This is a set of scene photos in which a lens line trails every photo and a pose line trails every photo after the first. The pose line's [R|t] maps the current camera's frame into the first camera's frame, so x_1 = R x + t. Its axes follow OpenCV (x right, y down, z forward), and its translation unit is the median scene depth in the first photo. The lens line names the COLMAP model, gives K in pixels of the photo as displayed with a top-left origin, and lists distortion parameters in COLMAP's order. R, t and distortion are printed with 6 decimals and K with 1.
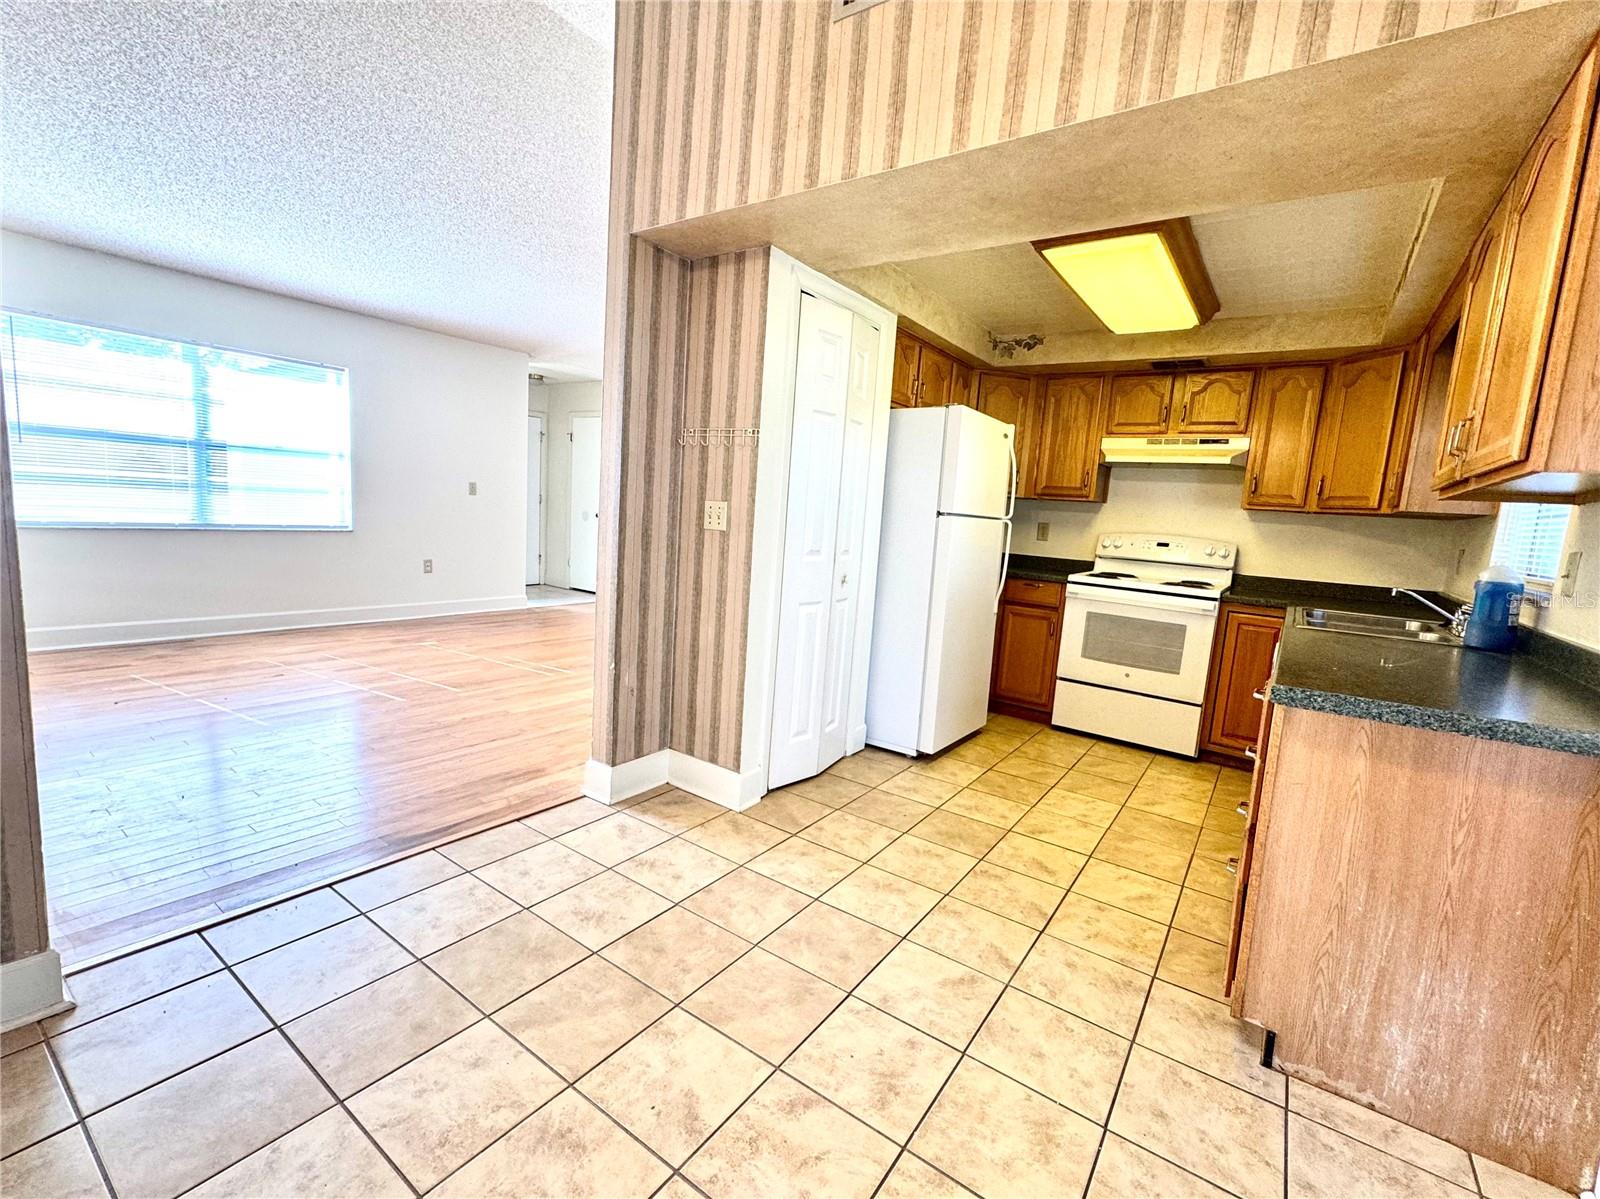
lens RADIAL K [[695.7, 0, 787.6], [0, 695.7, 599.6], [0, 0, 1]] dist [-0.000174, 0.000252]
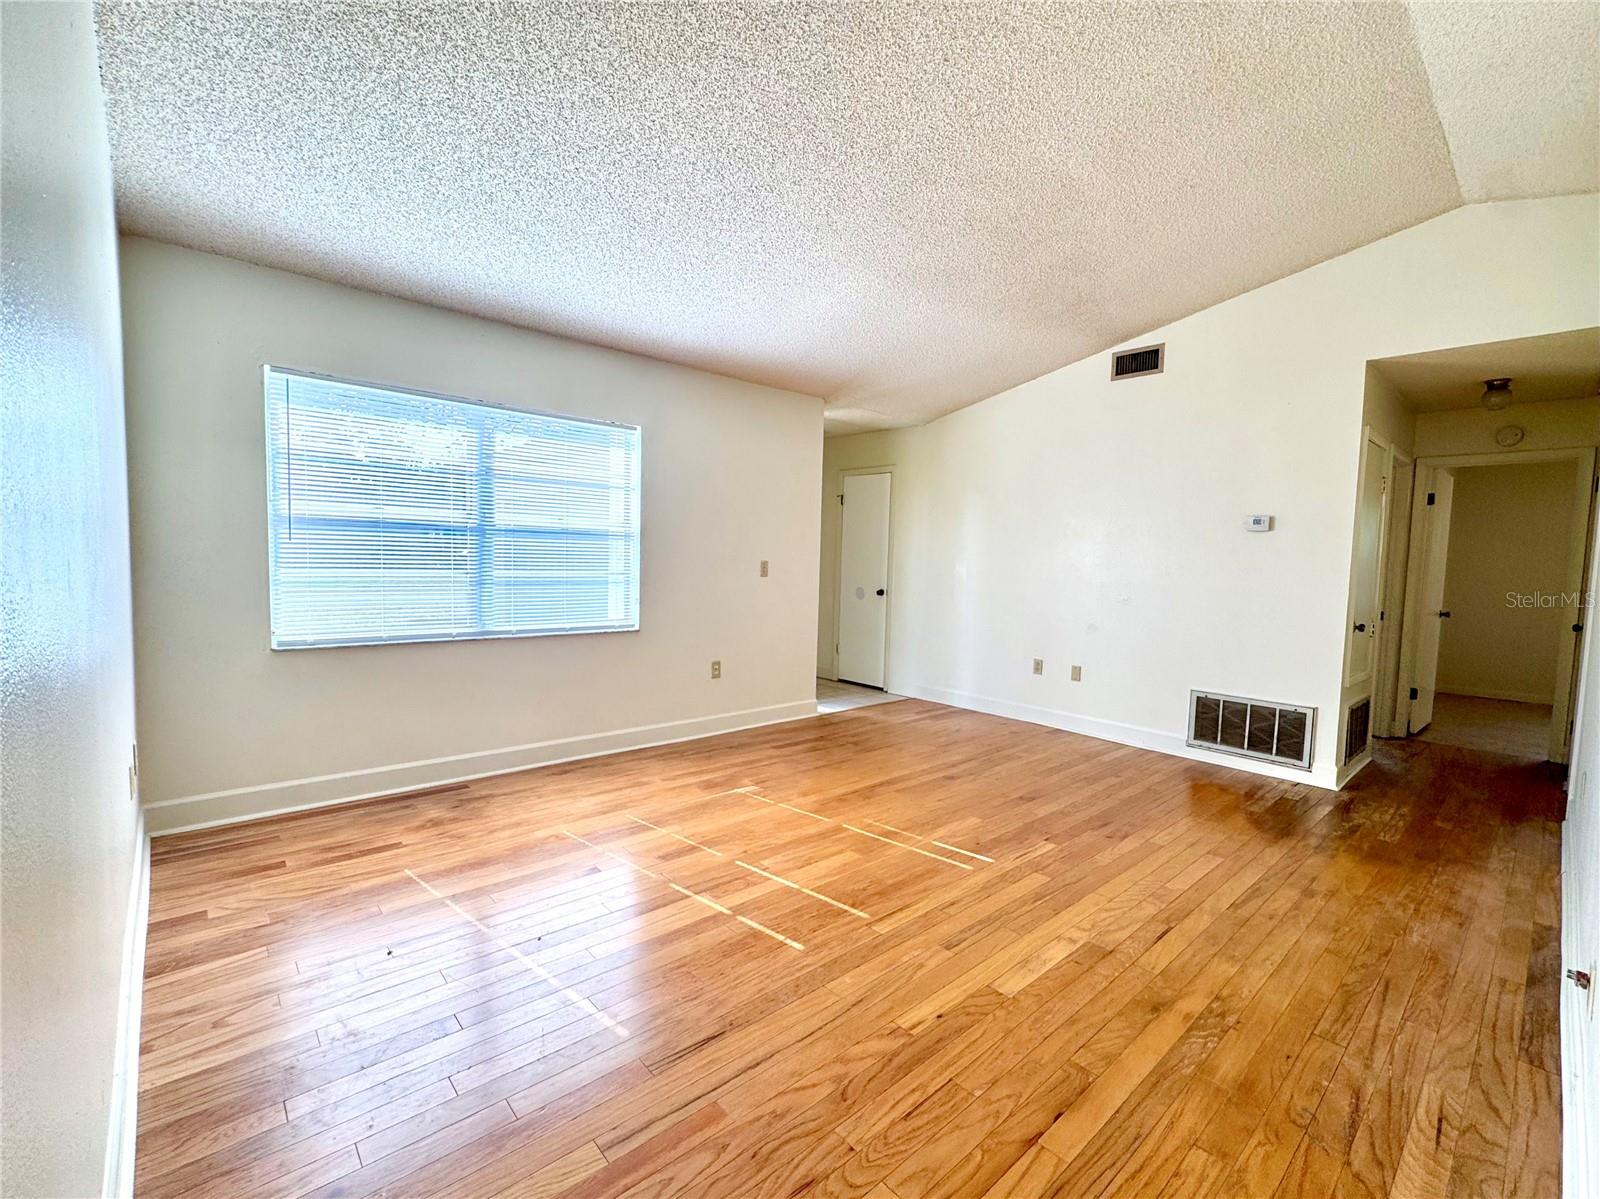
lens RADIAL K [[695.7, 0, 787.6], [0, 695.7, 599.6], [0, 0, 1]] dist [-0.000174, 0.000252]
pose [[0.974397, -0.027334, -0.223168, -0.366480], [0.008633, 0.996399, -0.084345, -0.083821], [0.224670, 0.080259, 0.971124, 0.350960]]
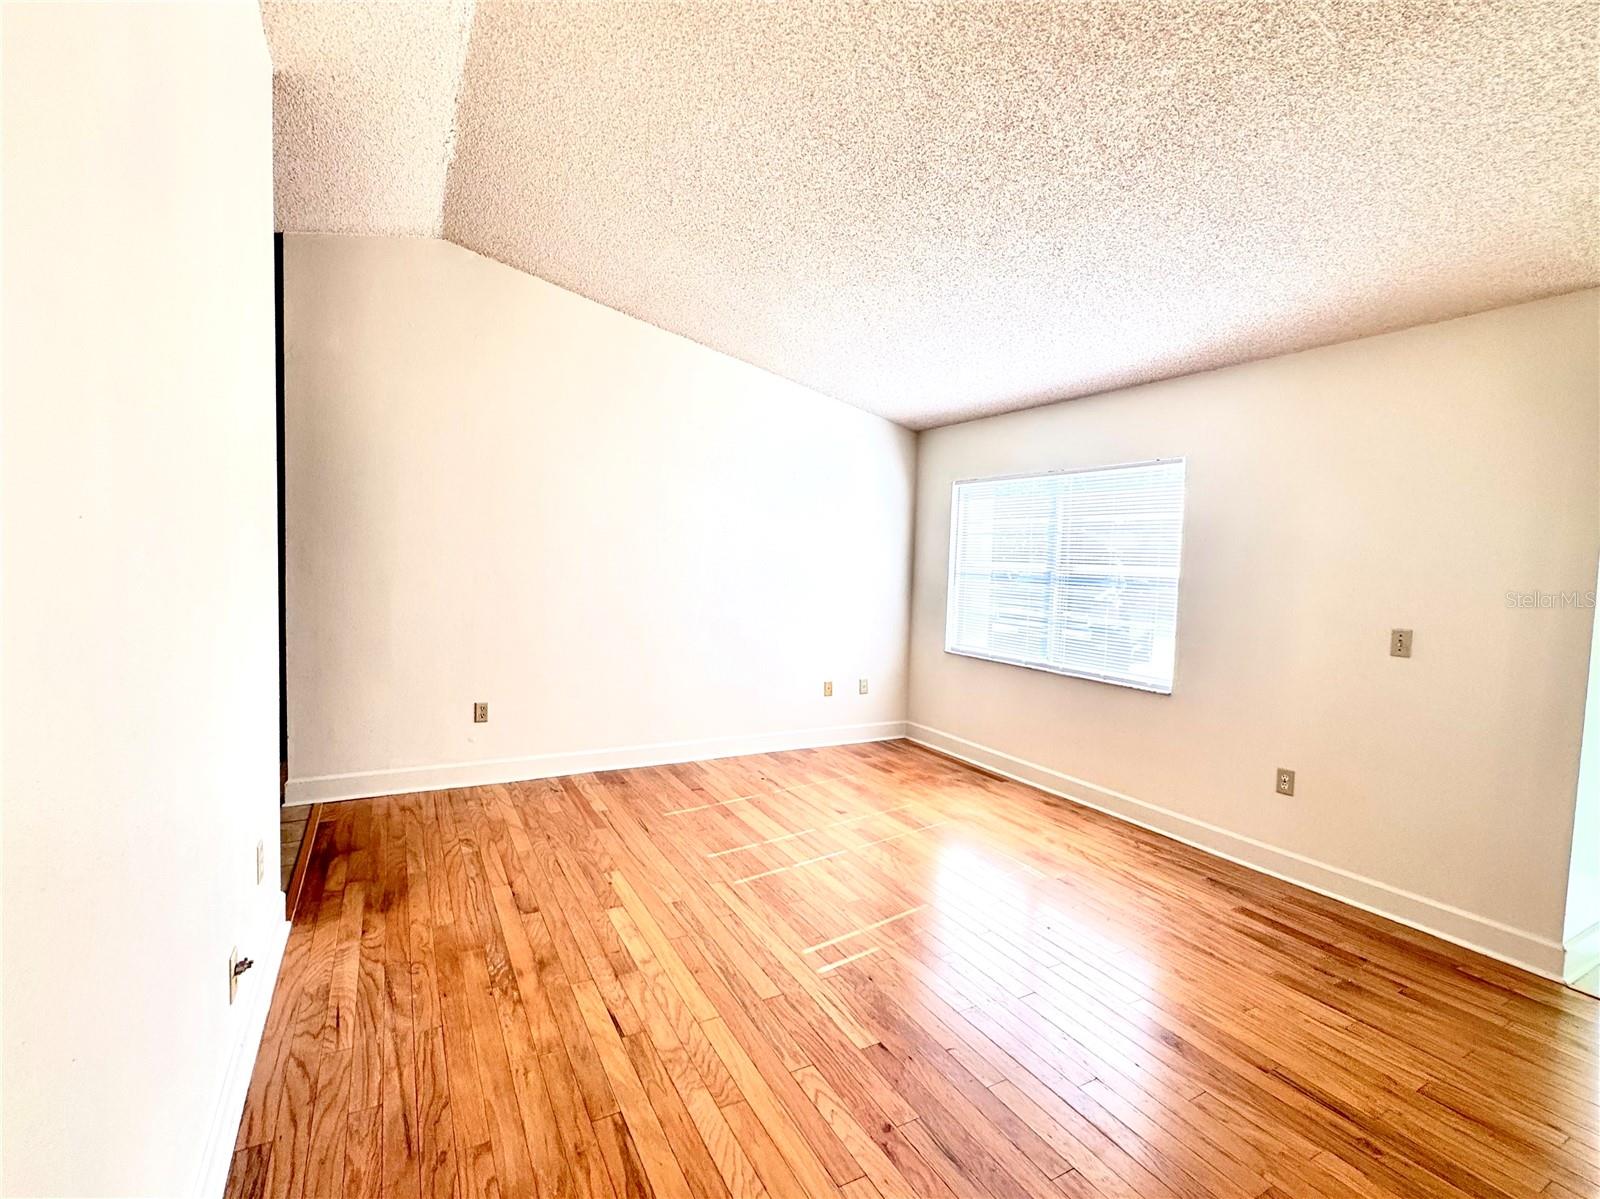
lens RADIAL K [[695.7, 0, 787.6], [0, 695.7, 599.6], [0, 0, 1]] dist [-0.000174, 0.000252]
pose [[-0.411323, -0.031978, -0.910928, 0.178016], [-0.183822, 0.981760, 0.048538, -0.197040], [0.892761, 0.187414, -0.409699, 1.194844]]
